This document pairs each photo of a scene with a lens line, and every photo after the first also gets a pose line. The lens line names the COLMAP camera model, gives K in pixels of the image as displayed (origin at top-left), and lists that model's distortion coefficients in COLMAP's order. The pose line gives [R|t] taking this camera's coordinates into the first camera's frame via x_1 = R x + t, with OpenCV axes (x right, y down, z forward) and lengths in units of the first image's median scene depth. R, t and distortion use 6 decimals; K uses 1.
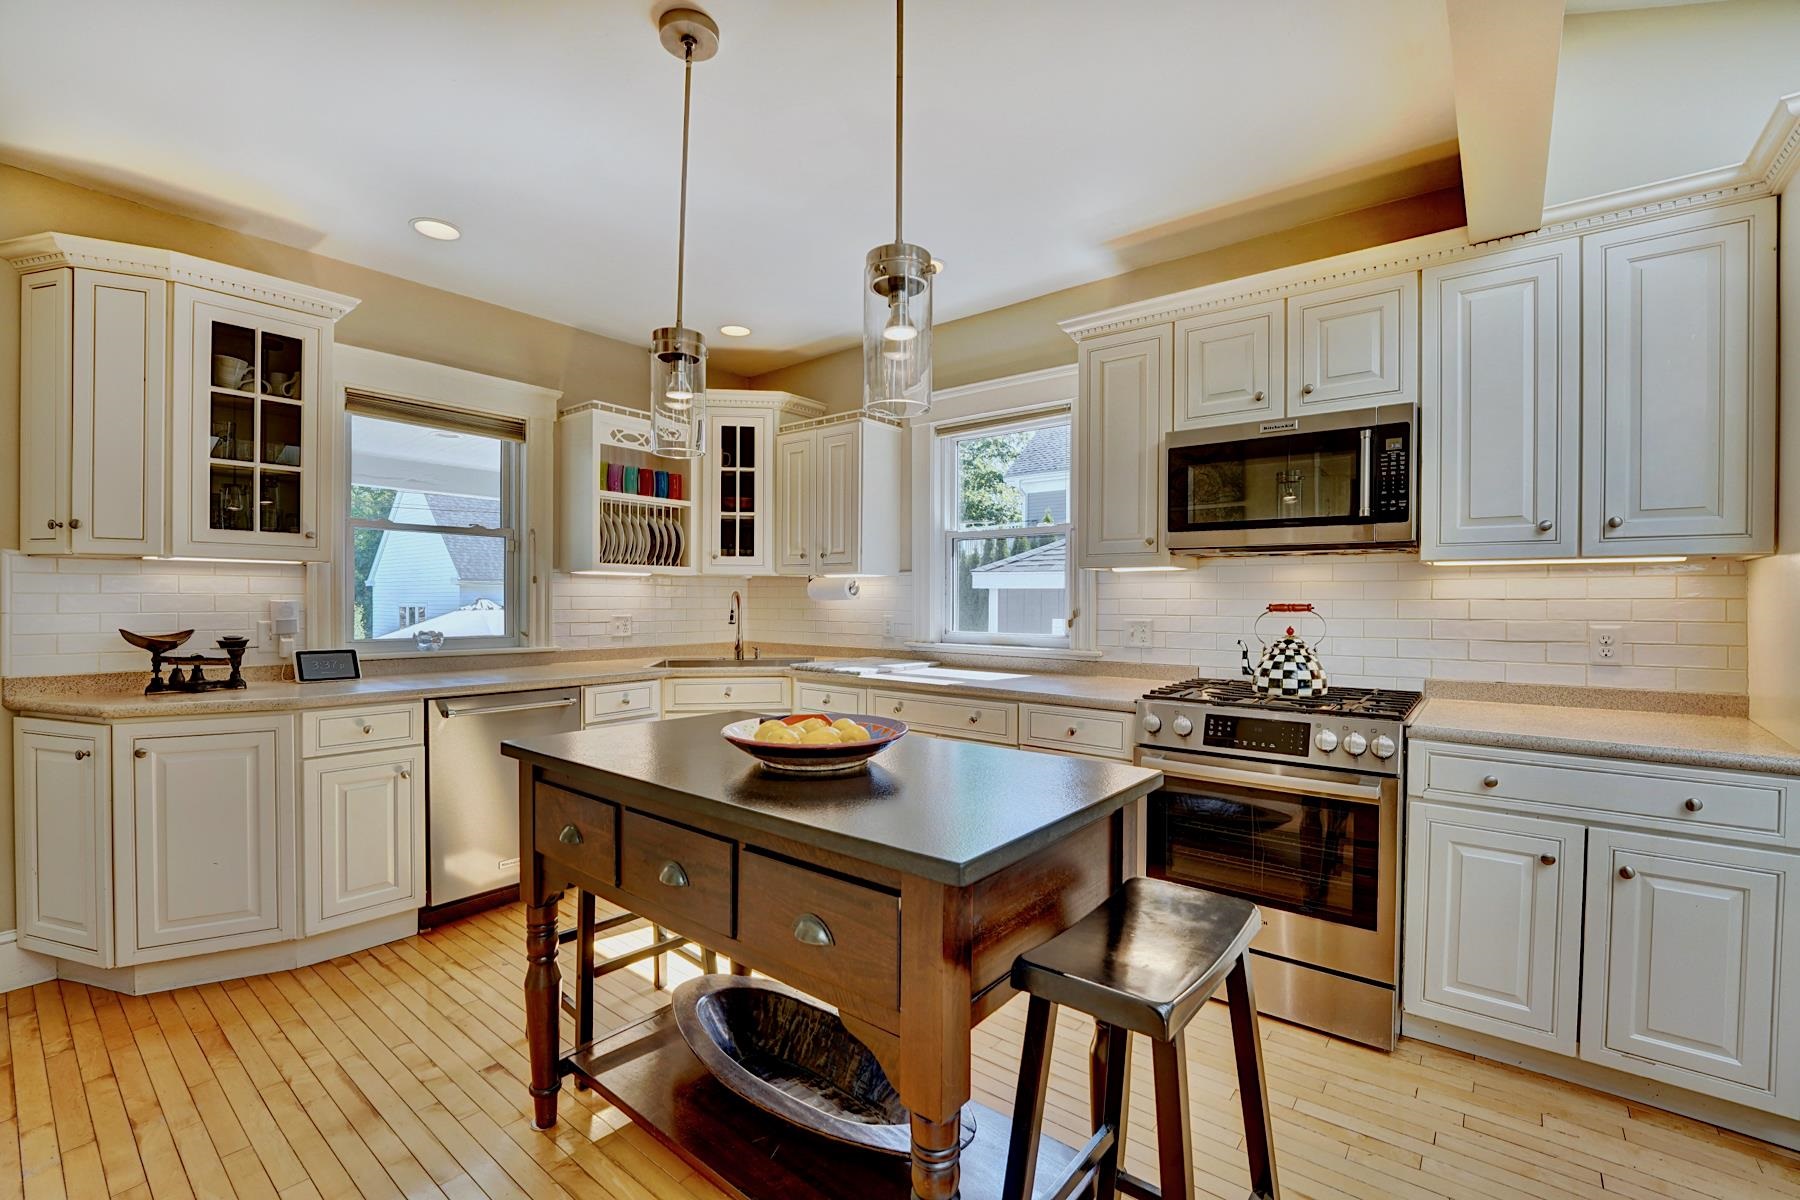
lens RADIAL K [[761.2, 0, 904.8], [0, 761.2, 600.8], [0, 0, 1]] dist [-0.001178, -0.000025]
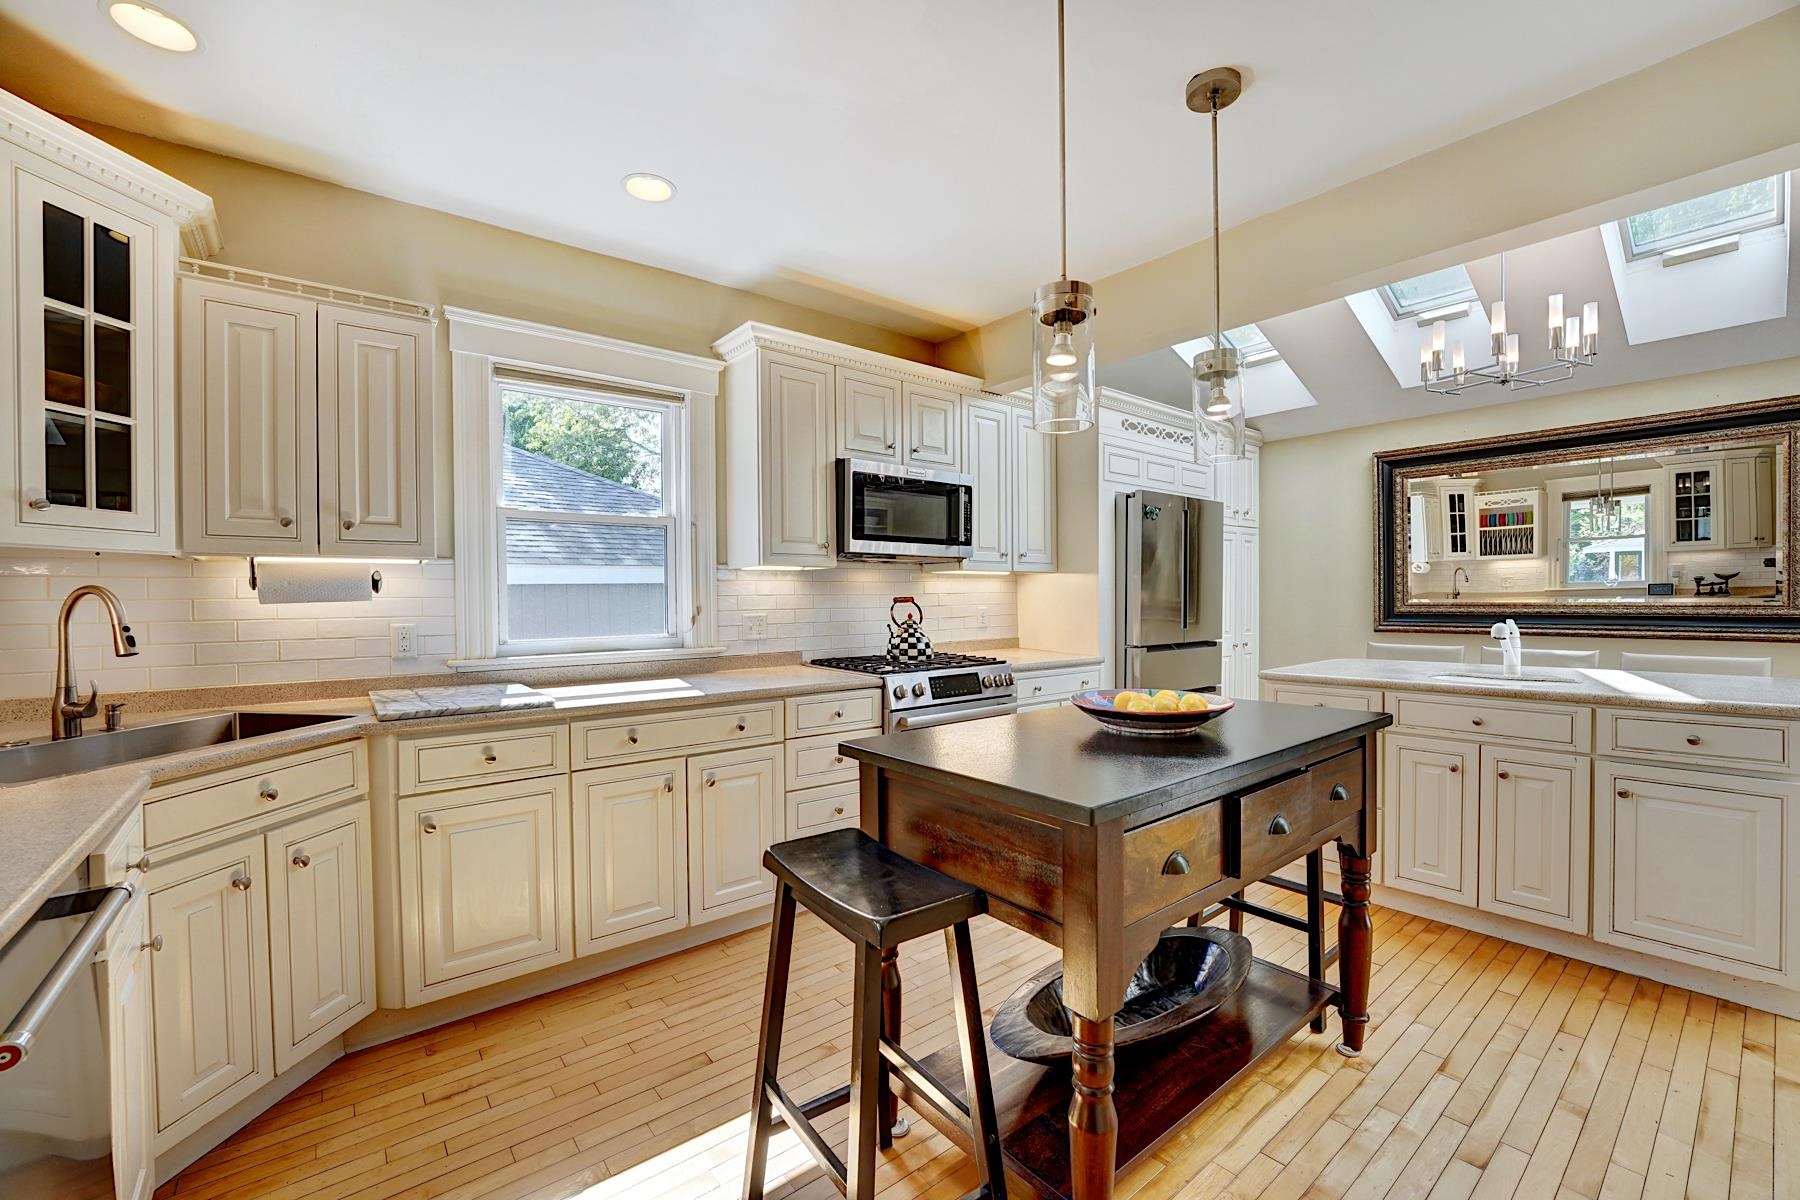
lens RADIAL K [[743.3, 0, 906.9], [0, 743.3, 598.3], [0, 0, 1]] dist [-0.003933, -0.000284]
pose [[0.229428, -0.009555, 0.973279, -0.671605], [0.012989, 0.999893, 0.006755, -0.002140], [-0.973239, 0.011092, 0.229528, 0.538503]]
